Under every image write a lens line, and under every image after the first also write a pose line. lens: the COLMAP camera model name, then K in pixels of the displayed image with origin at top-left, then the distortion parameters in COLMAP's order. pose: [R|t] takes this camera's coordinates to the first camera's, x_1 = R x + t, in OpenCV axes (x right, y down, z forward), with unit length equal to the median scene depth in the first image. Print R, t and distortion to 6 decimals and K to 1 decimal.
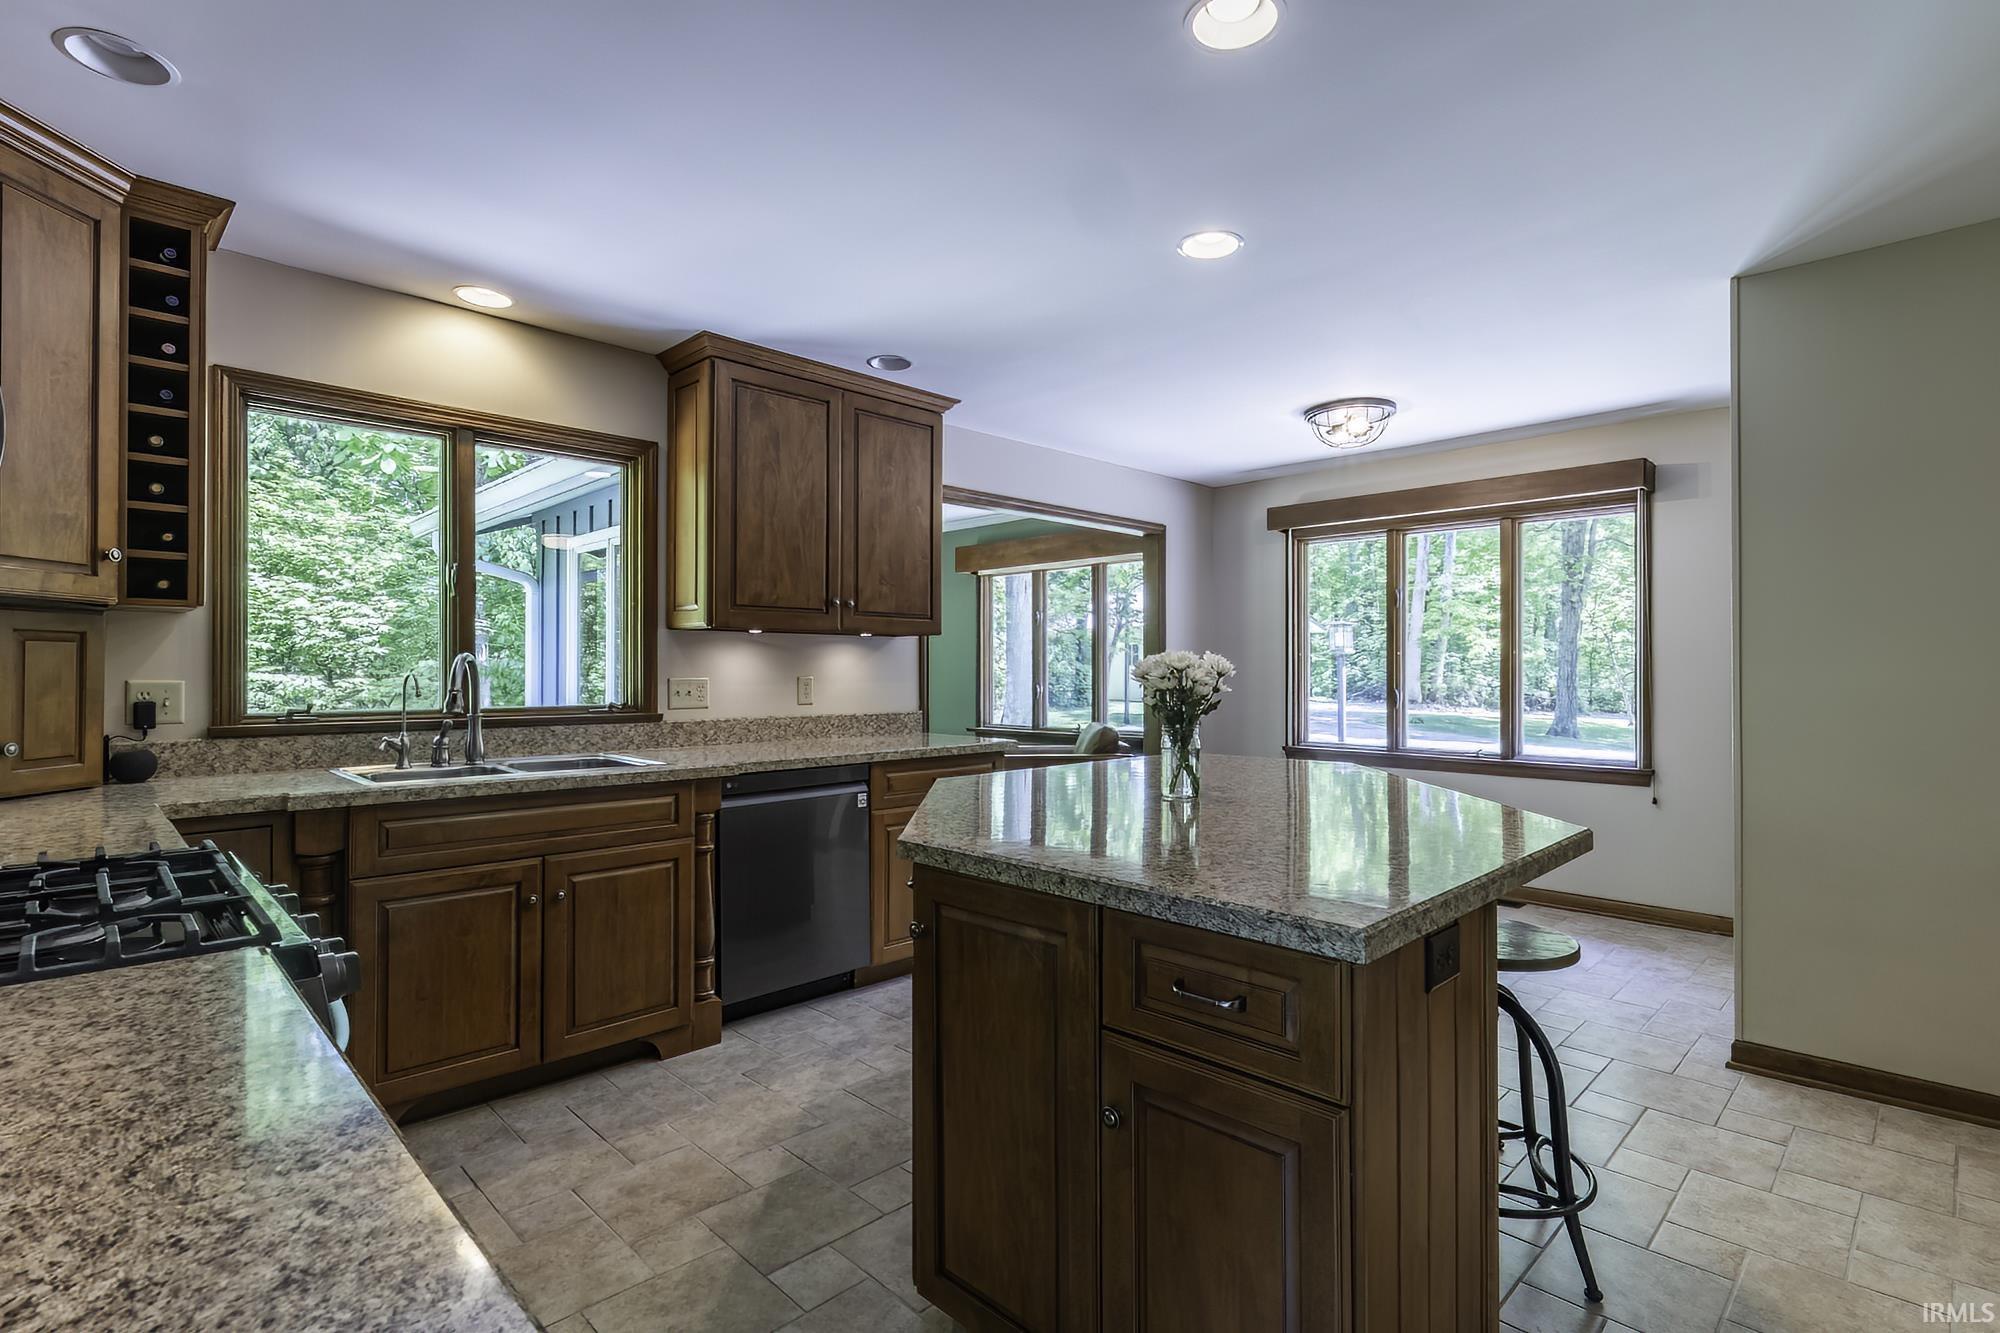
lens RADIAL K [[954.1, 0, 1001.9], [0, 954.1, 661.4], [0, 0, 1]] dist [-0.002392, -0.000305]
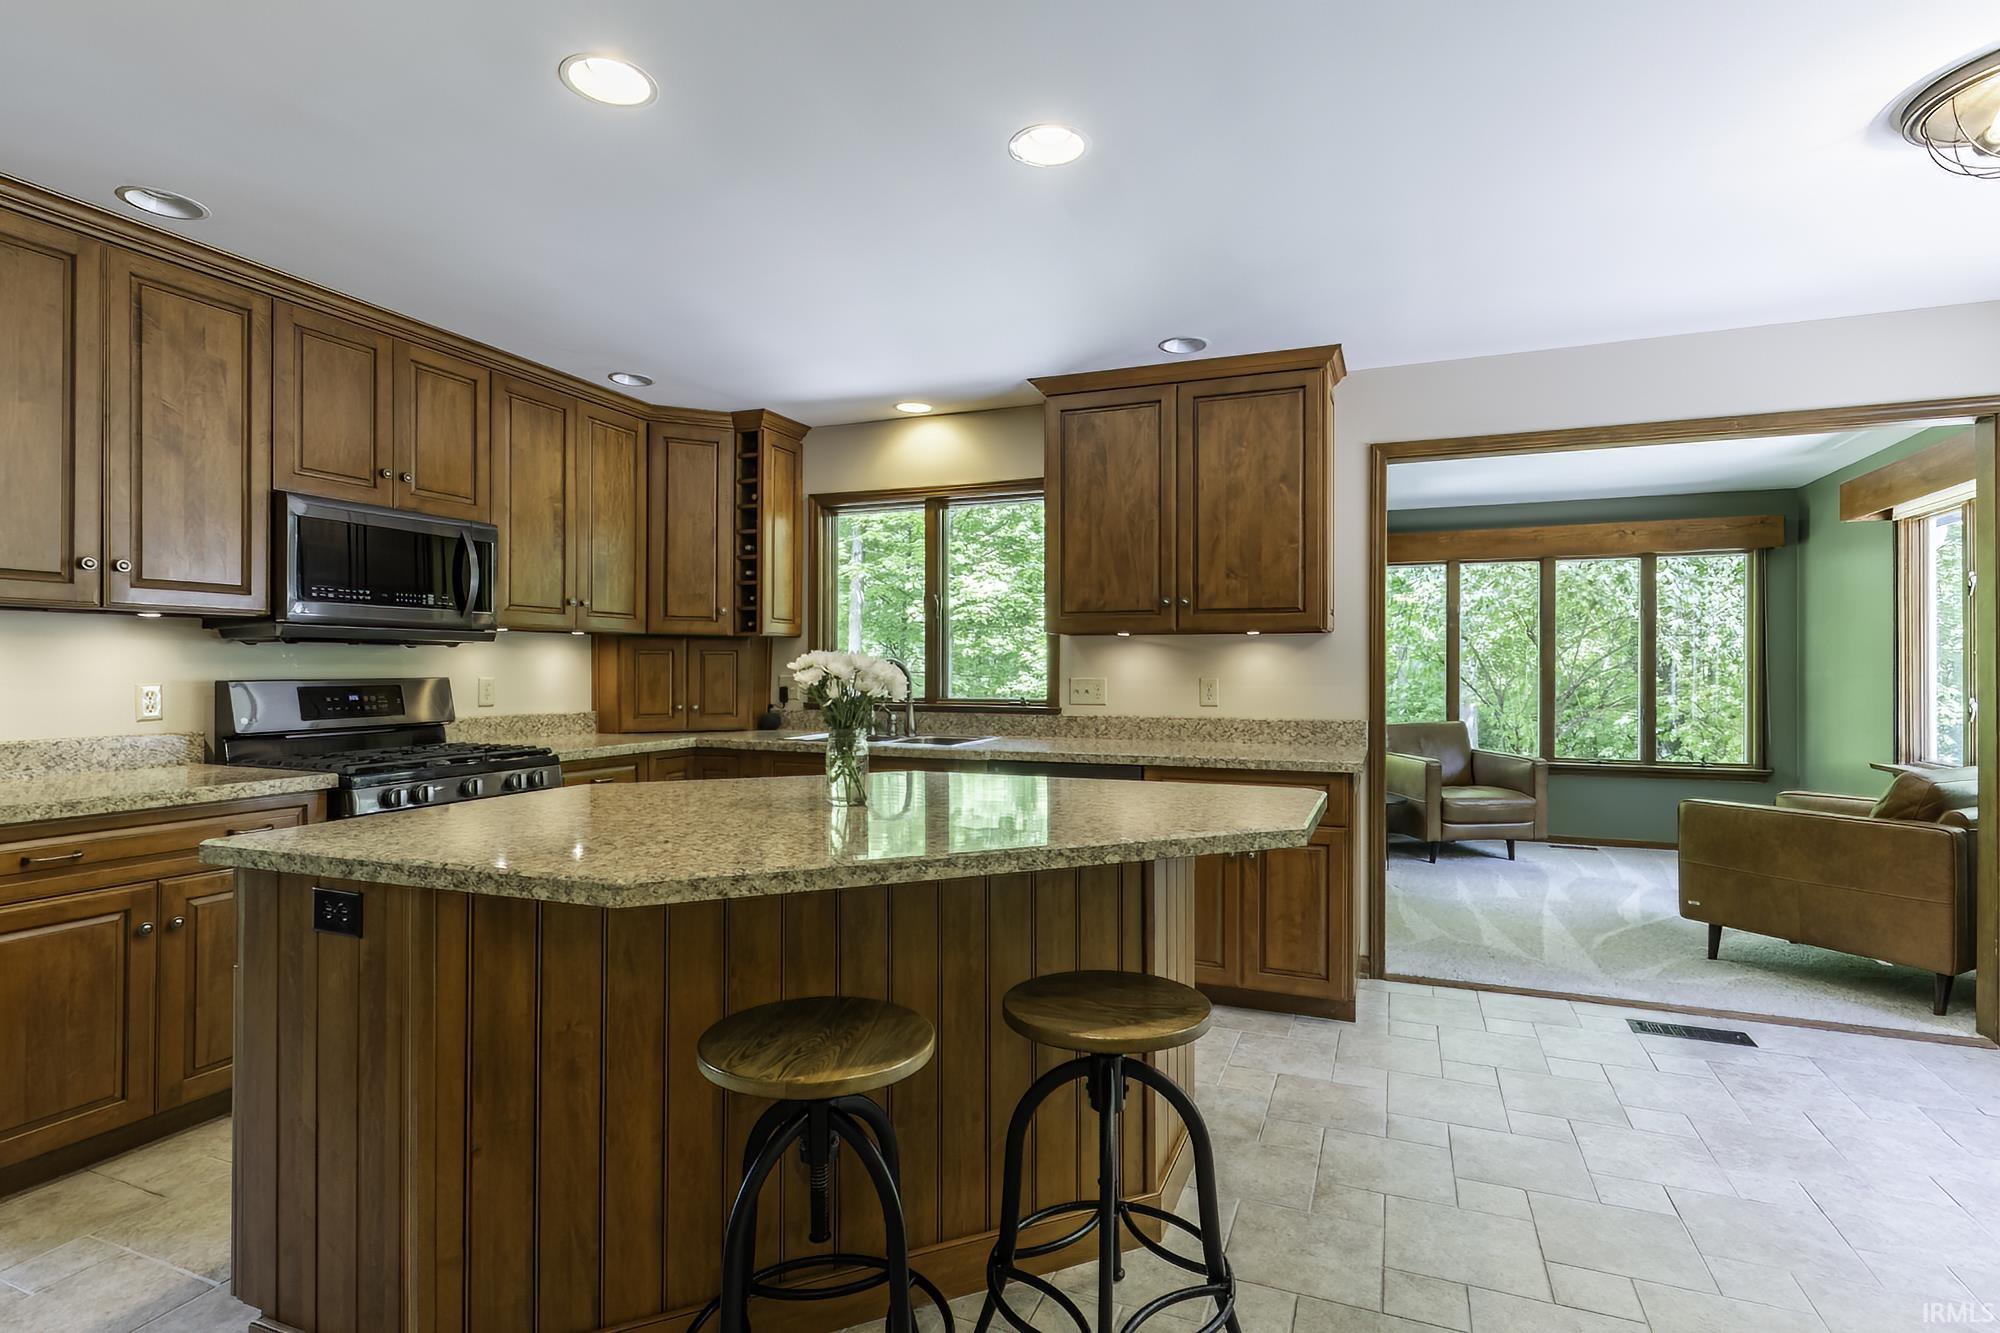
lens RADIAL K [[954.1, 0, 1005.6], [0, 954.1, 662.9], [0, 0, 1]] dist [-0.002392, -0.000305]
pose [[0.401600, -0.006299, -0.915793, 0.733645], [0.005704, 0.999974, -0.004377, 0.004648], [0.915797, -0.003466, 0.401626, 0.501025]]
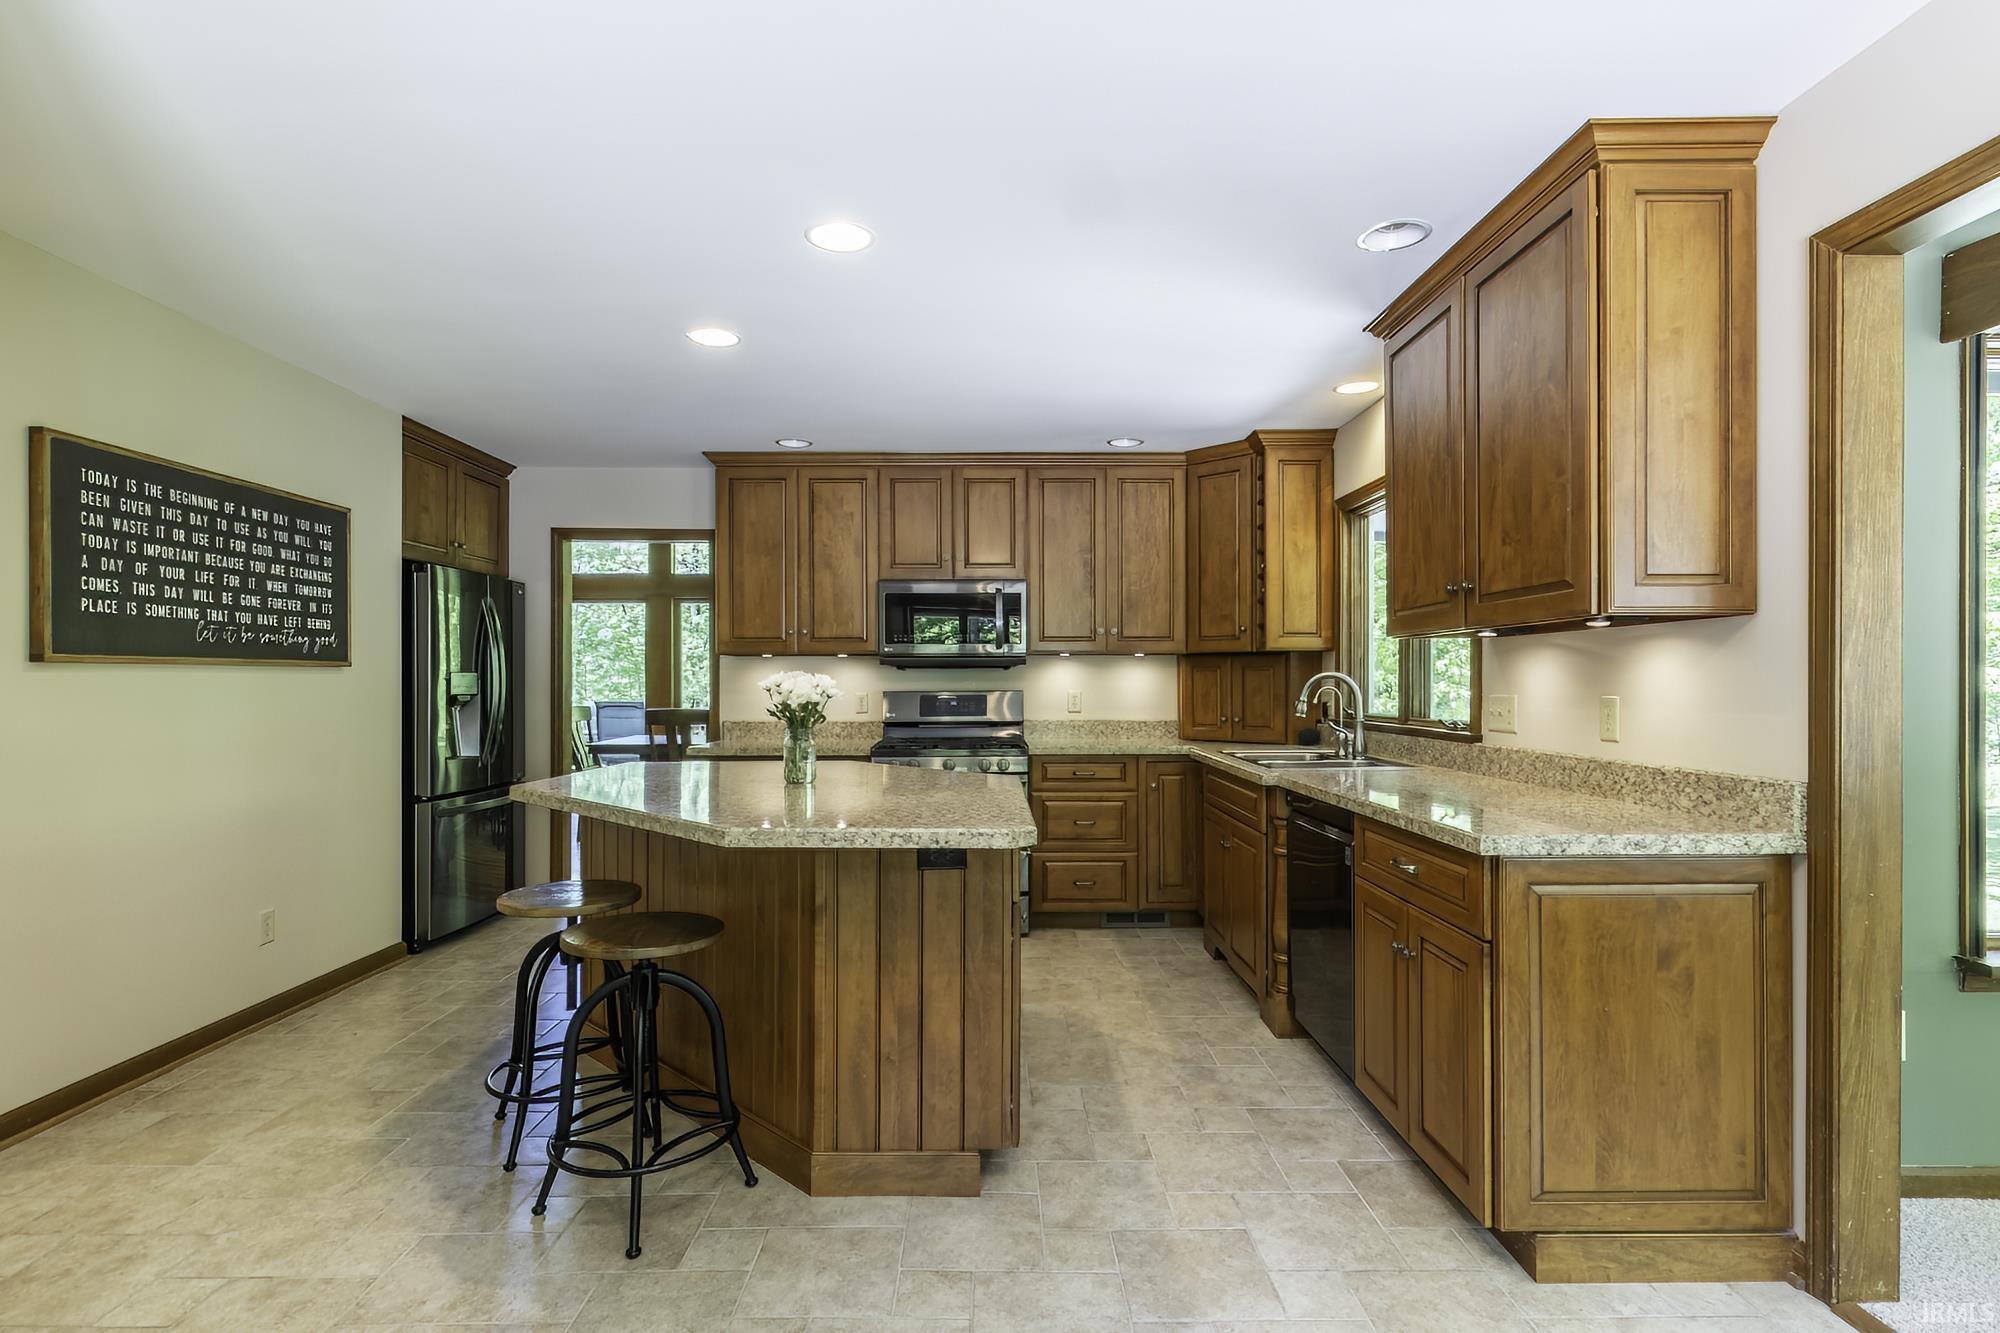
lens RADIAL K [[954.1, 0, 1008.1], [0, 954.1, 681.8], [0, 0, 1]] dist [-0.002392, -0.000305]
pose [[-0.682830, -0.000705, -0.730577, 0.619909], [0.006946, 0.999948, -0.007457, 0.010145], [0.730545, -0.010167, -0.682789, 1.373866]]
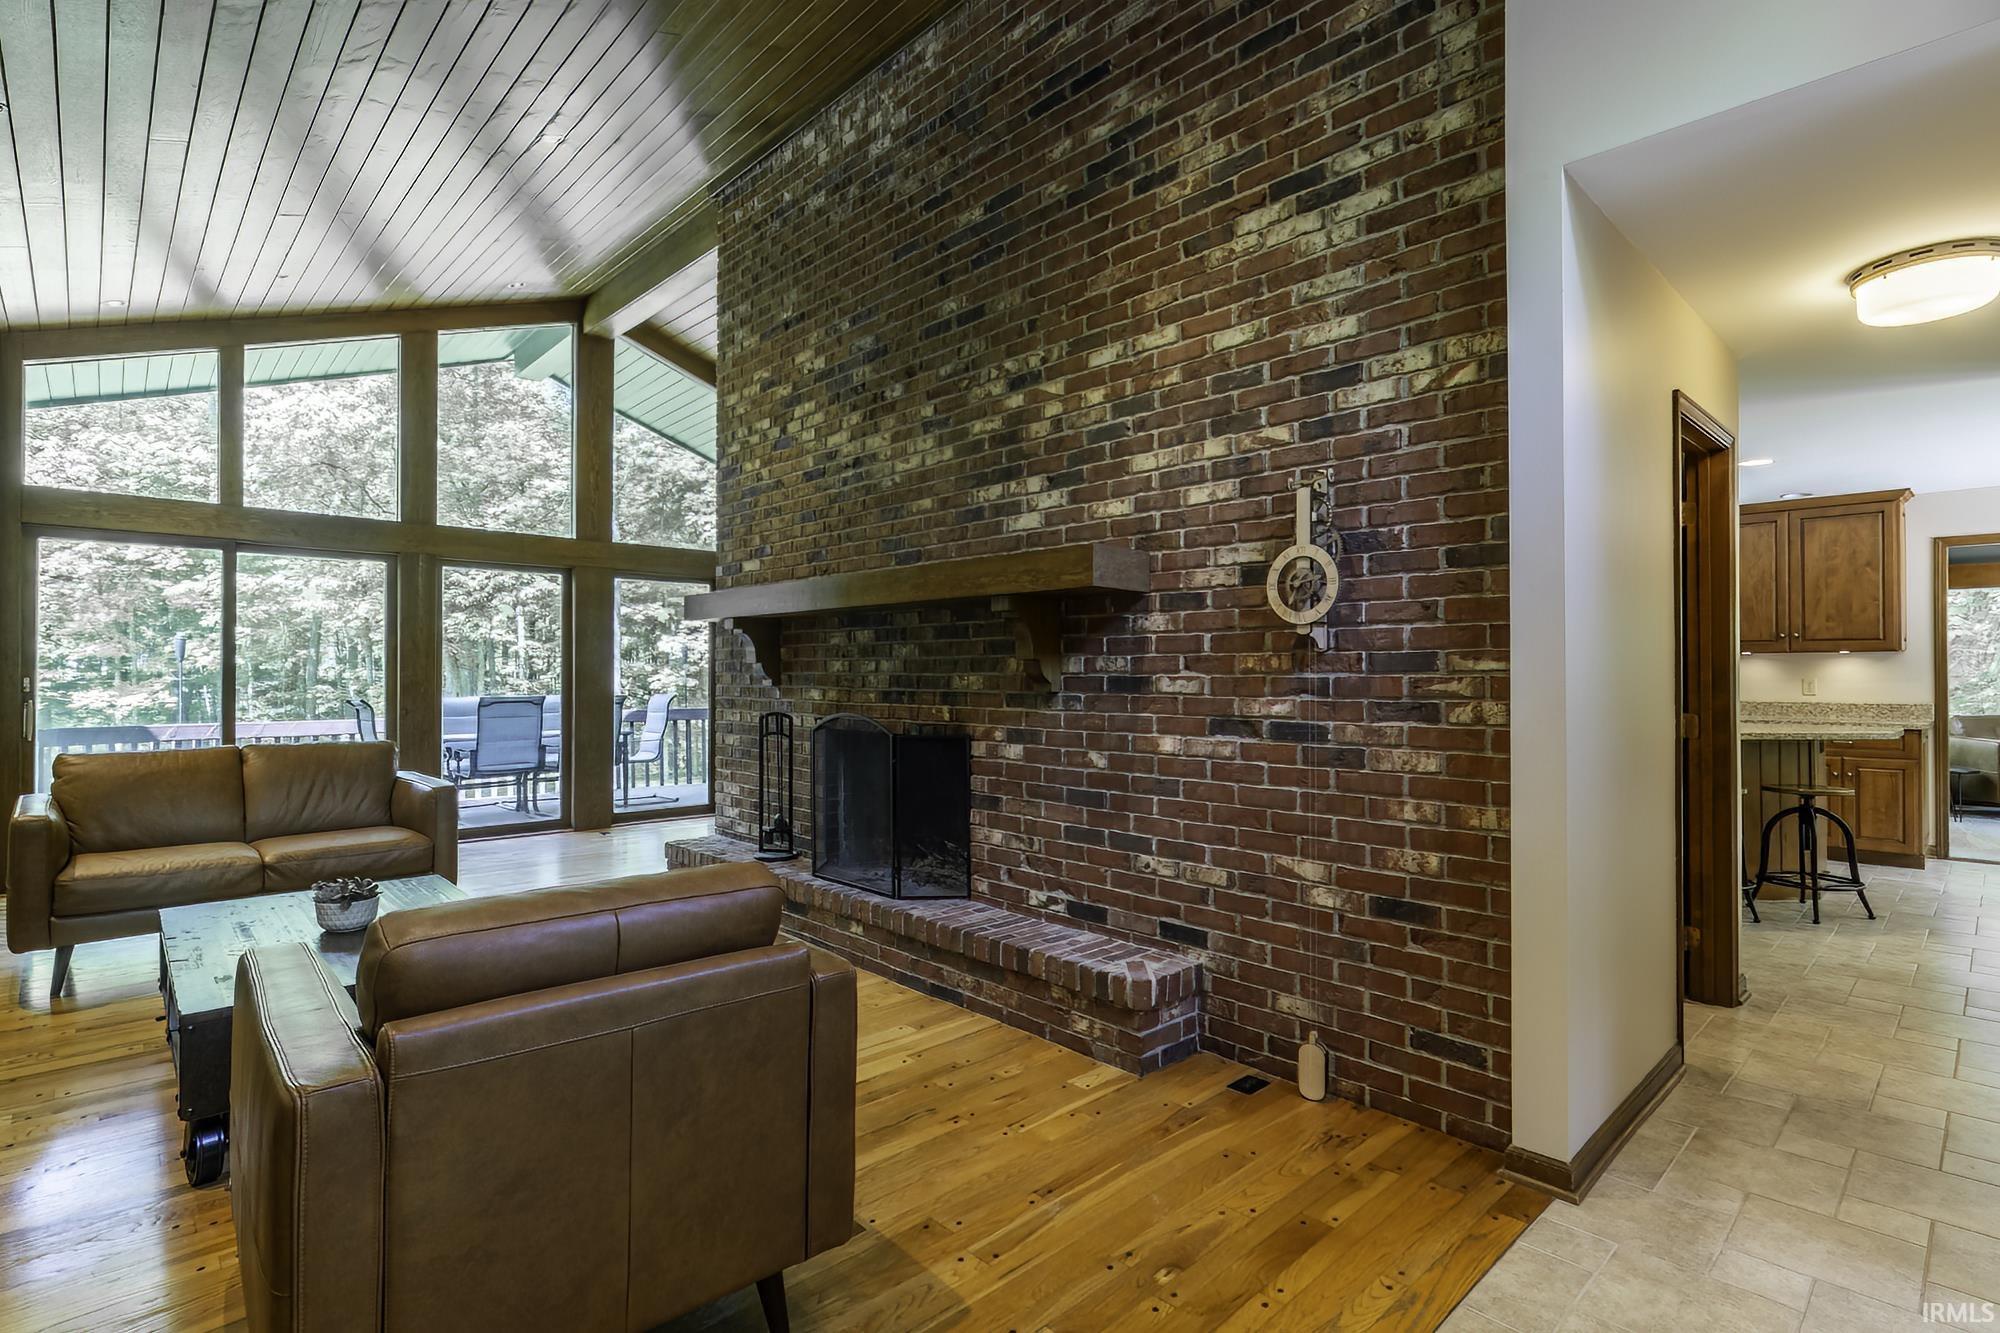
lens RADIAL K [[954.1, 0, 994.0], [0, 954.1, 657.8], [0, 0, 1]] dist [-0.002392, -0.000305]
pose [[0.002831, -0.014384, -0.999893, 1.728494], [0.002713, 0.999893, -0.014376, 0.000706], [0.999992, -0.002672, 0.002870, -0.491710]]
